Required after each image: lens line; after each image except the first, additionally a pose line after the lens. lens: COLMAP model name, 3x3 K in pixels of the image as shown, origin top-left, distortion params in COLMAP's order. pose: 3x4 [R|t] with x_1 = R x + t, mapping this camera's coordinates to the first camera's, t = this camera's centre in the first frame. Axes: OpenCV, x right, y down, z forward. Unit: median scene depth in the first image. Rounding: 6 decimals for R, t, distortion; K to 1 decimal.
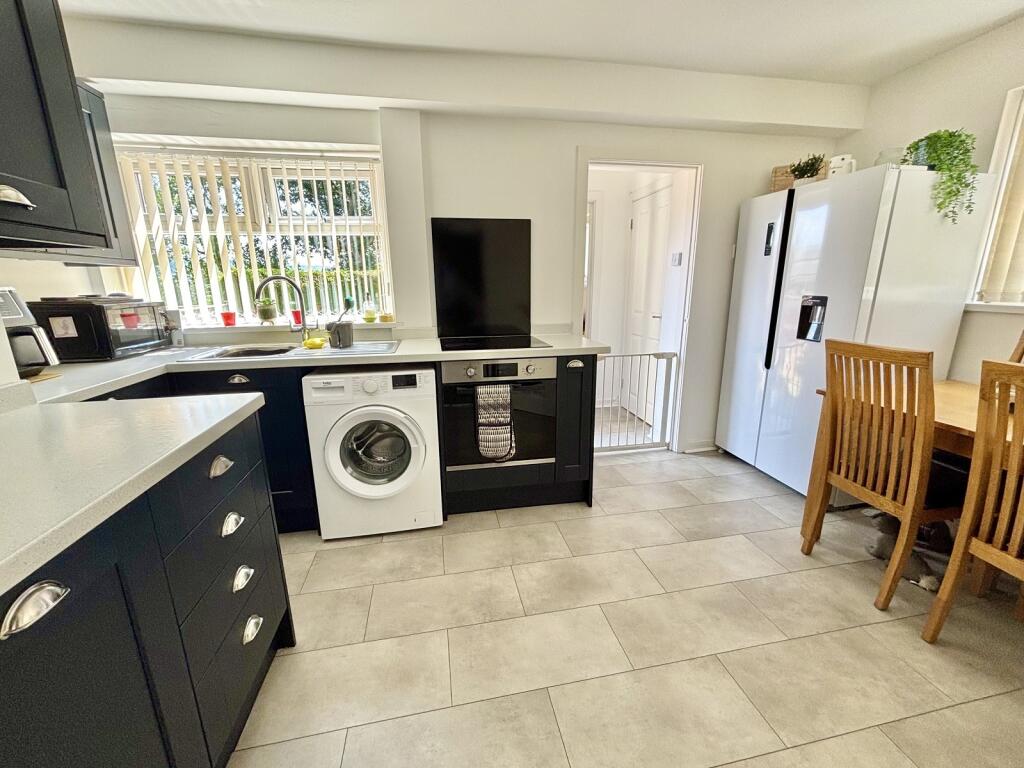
lens RADIAL K [[413.0, 0, 509.9], [0, 413.0, 382.1], [0, 0, 1]] dist [-0.000344, 0.000029]
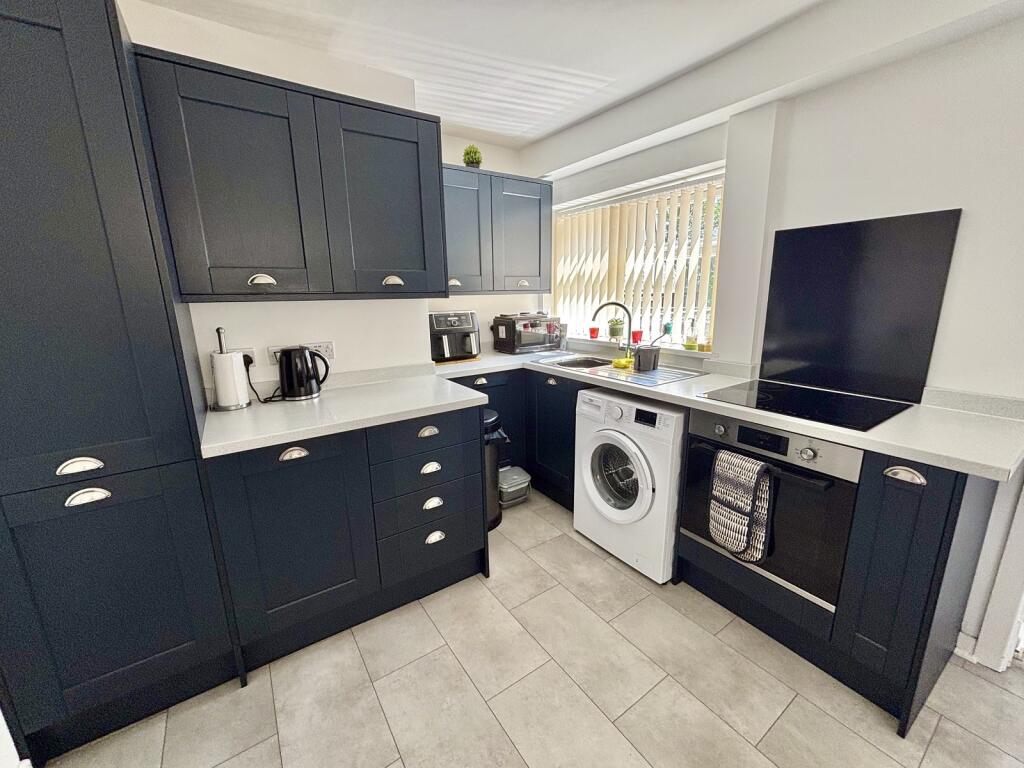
lens RADIAL K [[411.4, 0, 512.7], [0, 411.4, 384.8], [0, 0, 1]] dist [-0.001475, -0.000011]
pose [[0.401650, 0.206569, -0.892192, 0.426982], [-0.201524, 0.970284, 0.133927, -0.132531], [0.893345, 0.126006, 0.431343, 0.282981]]
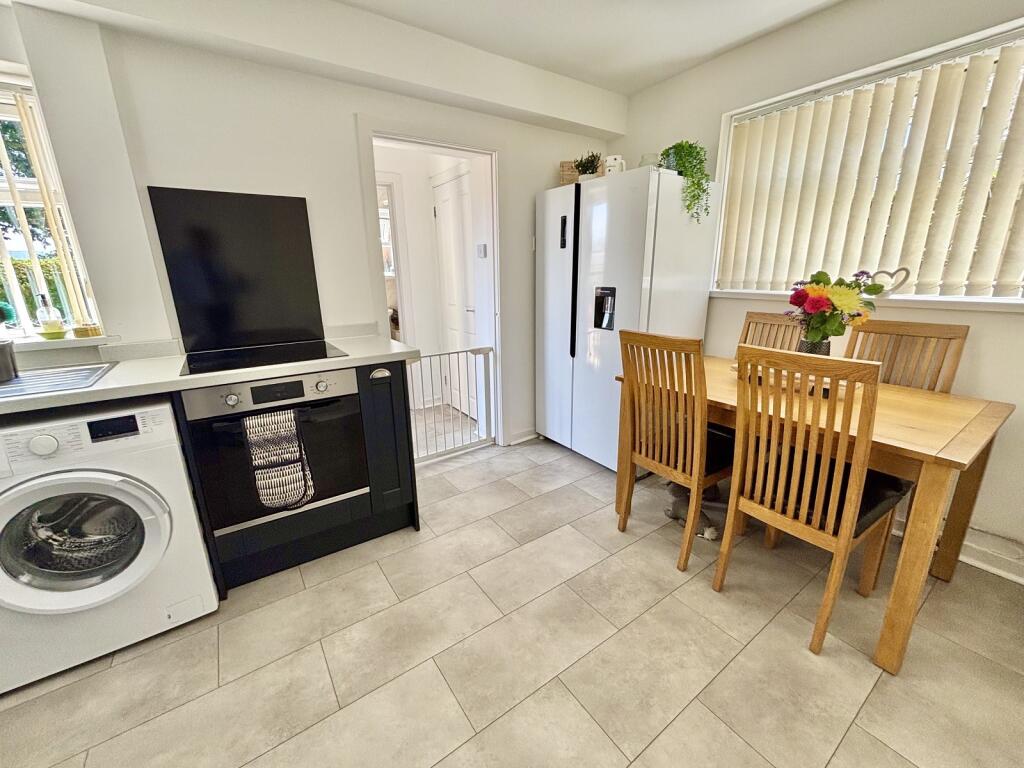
lens RADIAL K [[413.0, 0, 509.9], [0, 413.0, 382.1], [0, 0, 1]] dist [-0.000344, 0.000029]
pose [[0.913714, -0.109949, 0.391200, 0.072600], [0.100865, 0.993937, 0.043763, -0.038090], [-0.393640, -0.000528, 0.919264, 0.123016]]
